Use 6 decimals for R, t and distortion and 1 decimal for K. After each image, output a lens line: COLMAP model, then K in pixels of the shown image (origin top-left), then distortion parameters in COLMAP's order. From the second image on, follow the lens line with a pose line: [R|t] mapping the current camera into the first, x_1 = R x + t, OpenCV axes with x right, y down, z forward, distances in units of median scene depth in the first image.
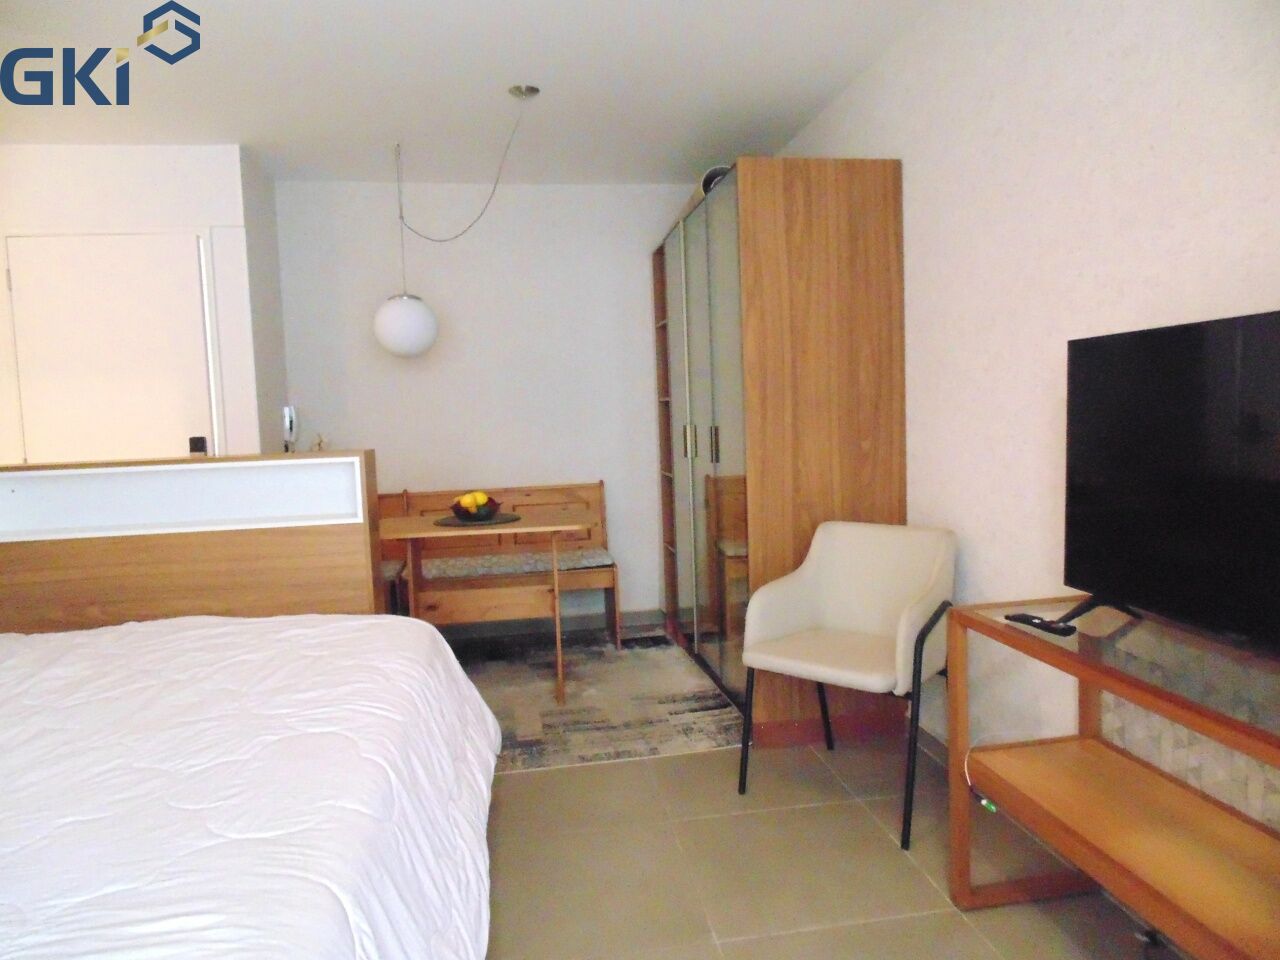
lens RADIAL K [[870.0, 0, 640.0], [0, 870.0, 480.0], [0, 0, 1]] dist [-0.004175, 0.001642]
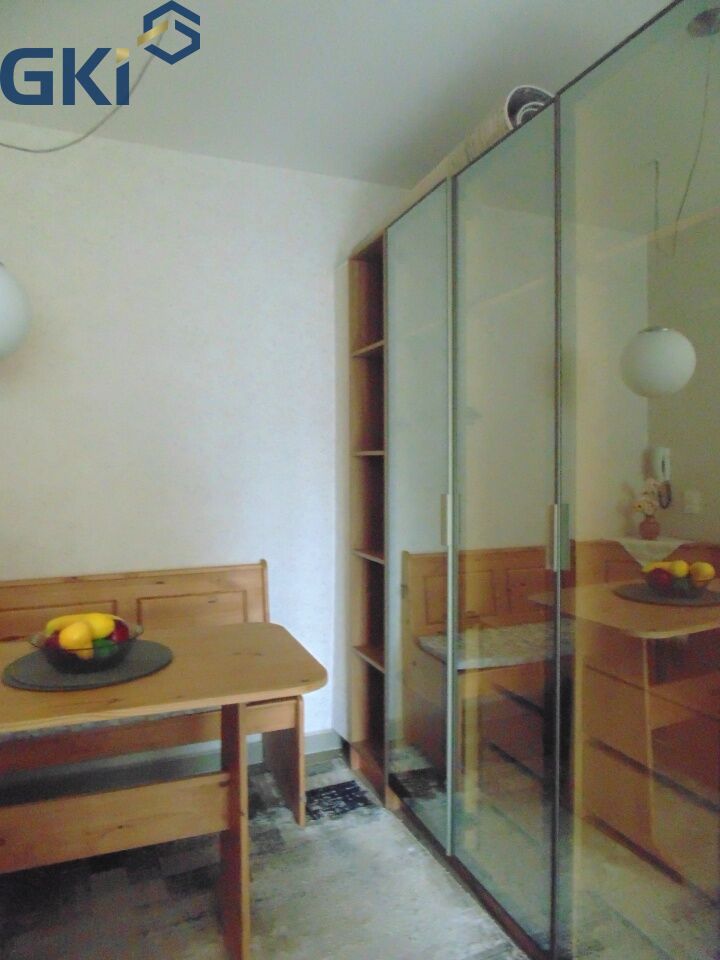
lens RADIAL K [[643.5, 0, 343.6], [0, 643.5, 466.5], [0, 0, 1]] dist [-0.006827, -0.003294]
pose [[0.973927, 0.031746, 0.224628, -0.125992], [-0.016501, 0.997451, -0.069423, -0.050488], [-0.226260, 0.063906, 0.971968, 0.559523]]
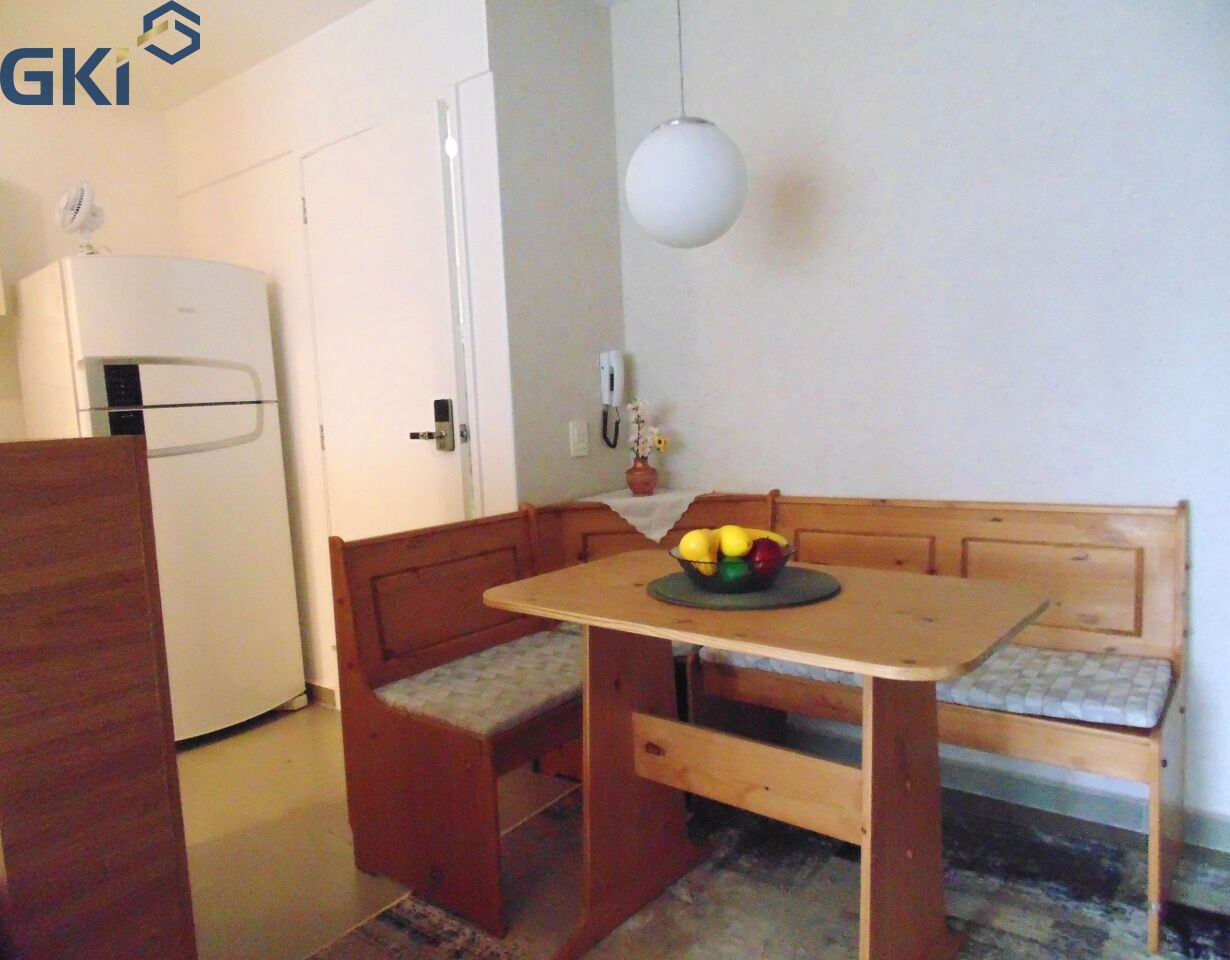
lens RADIAL K [[857.6, 0, 615.0], [0, 857.6, 480.0], [0, 0, 1]] dist [-0.023653, 0.000929]
pose [[0.665369, 0.068102, -0.743402, 0.093164], [-0.026224, 0.997348, 0.067894, -0.036375], [0.746054, -0.025680, 0.665390, 0.649353]]
